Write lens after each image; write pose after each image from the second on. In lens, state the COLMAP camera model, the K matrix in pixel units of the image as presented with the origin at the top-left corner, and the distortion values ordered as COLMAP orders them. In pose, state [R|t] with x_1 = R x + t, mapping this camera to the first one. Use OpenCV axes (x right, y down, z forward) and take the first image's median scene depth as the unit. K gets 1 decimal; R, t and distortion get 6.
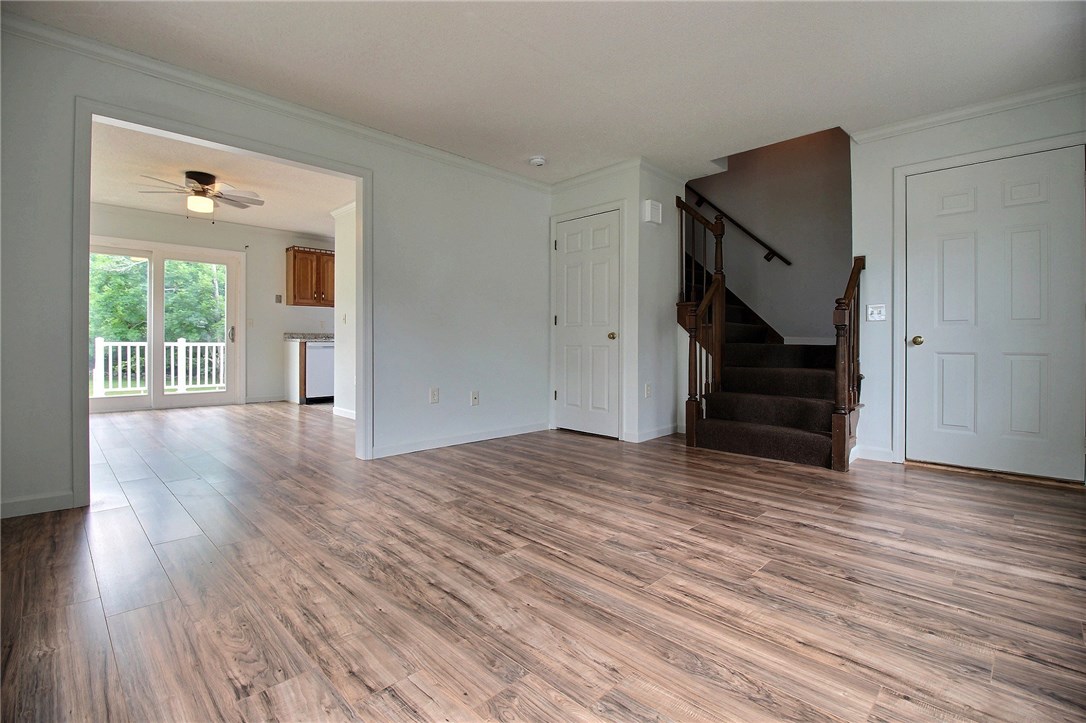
lens RADIAL K [[502.0, 0, 544.8], [0, 502.0, 354.0], [0, 0, 1]] dist [-0.007133, -0.003062]
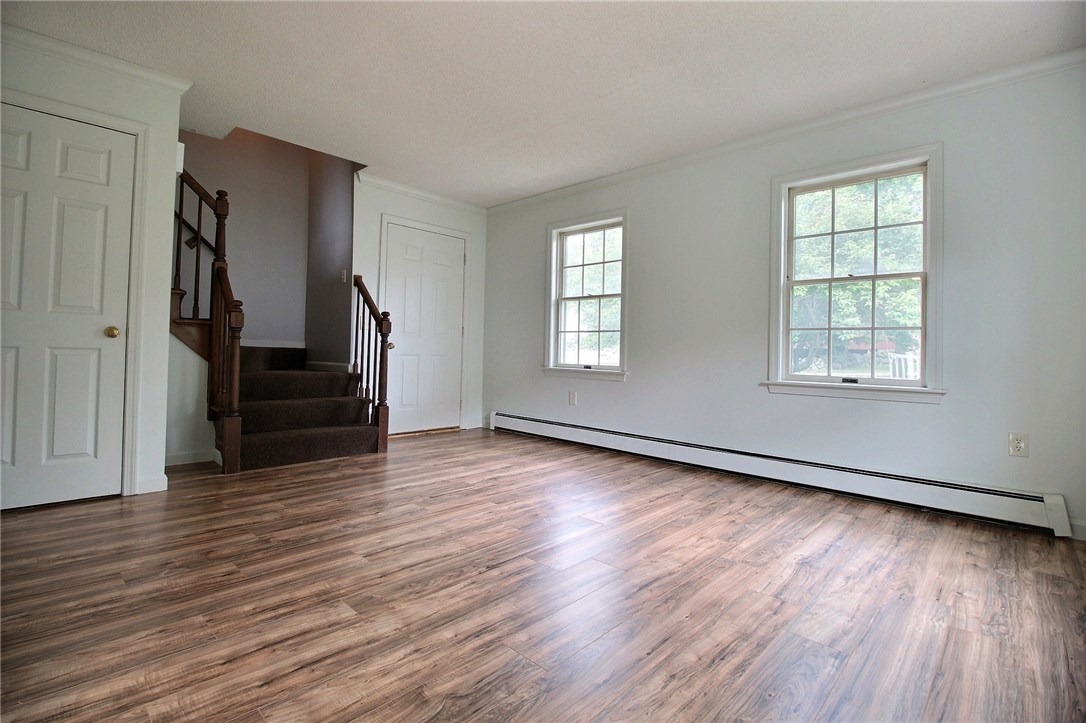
lens RADIAL K [[502.0, 0, 543.5], [0, 502.0, 355.0], [0, 0, 1]] dist [-0.007133, -0.003062]
pose [[-0.023867, -0.013697, 0.999621, -0.969706], [0.001173, 0.999905, 0.013729, -0.031211], [-0.999714, 0.001500, -0.023849, 0.951119]]
